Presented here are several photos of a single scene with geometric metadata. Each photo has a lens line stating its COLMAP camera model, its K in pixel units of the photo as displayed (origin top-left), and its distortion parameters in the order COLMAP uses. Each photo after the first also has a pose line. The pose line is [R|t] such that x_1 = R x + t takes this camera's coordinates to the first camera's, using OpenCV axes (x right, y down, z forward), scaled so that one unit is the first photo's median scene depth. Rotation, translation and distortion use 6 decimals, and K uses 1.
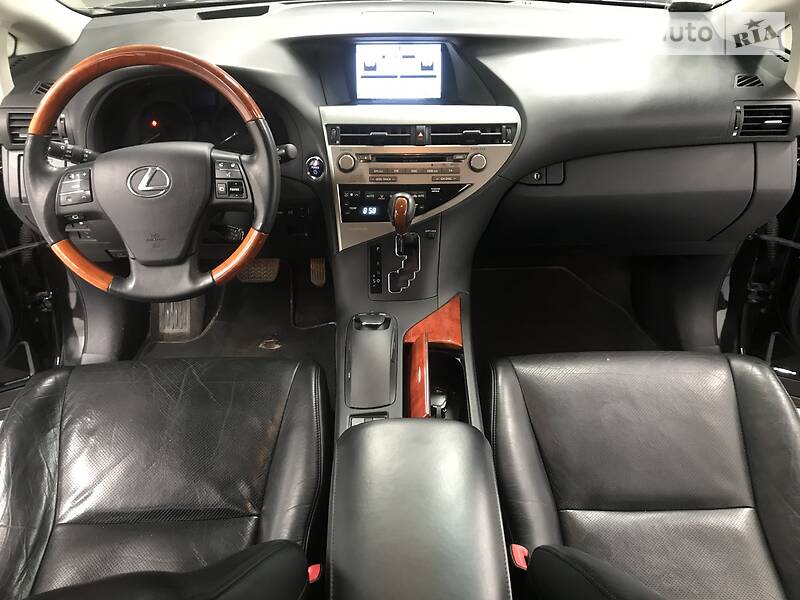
lens RADIAL K [[694.9, 0, 400.0], [0, 694.9, 300.0], [0, 0, 1]] dist [0.039063, -0.009513]
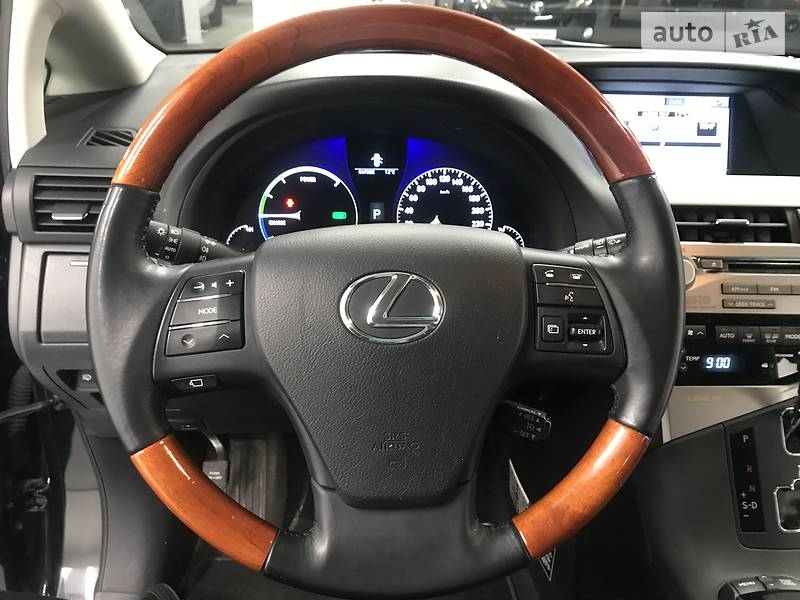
lens RADIAL K [[694.9, 0, 400.0], [0, 694.9, 300.0], [0, 0, 1]] dist [0.039063, -0.009513]
pose [[0.998733, 0.013046, 0.048600, -0.311213], [-0.004155, 0.983891, -0.178723, -0.081013], [-0.050148, 0.178295, 0.982698, 0.490915]]
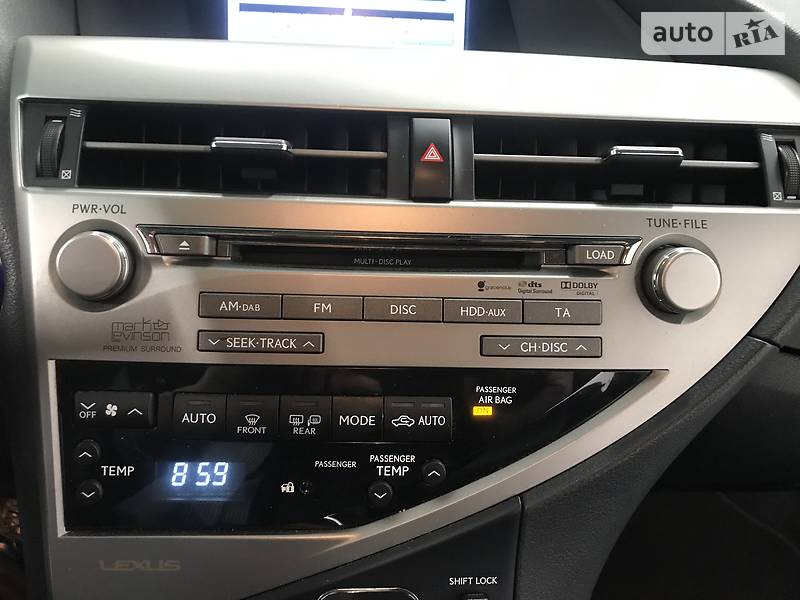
lens RADIAL K [[748.4, 0, 400.0], [0, 748.4, 300.0], [0, 0, 1]] dist [-0.005802, -0.009614]
pose [[0.997538, 0.024972, 0.065537, 0.003838], [-0.017540, 0.993596, -0.111622, -0.160593], [-0.067905, 0.110197, 0.991587, 0.756404]]
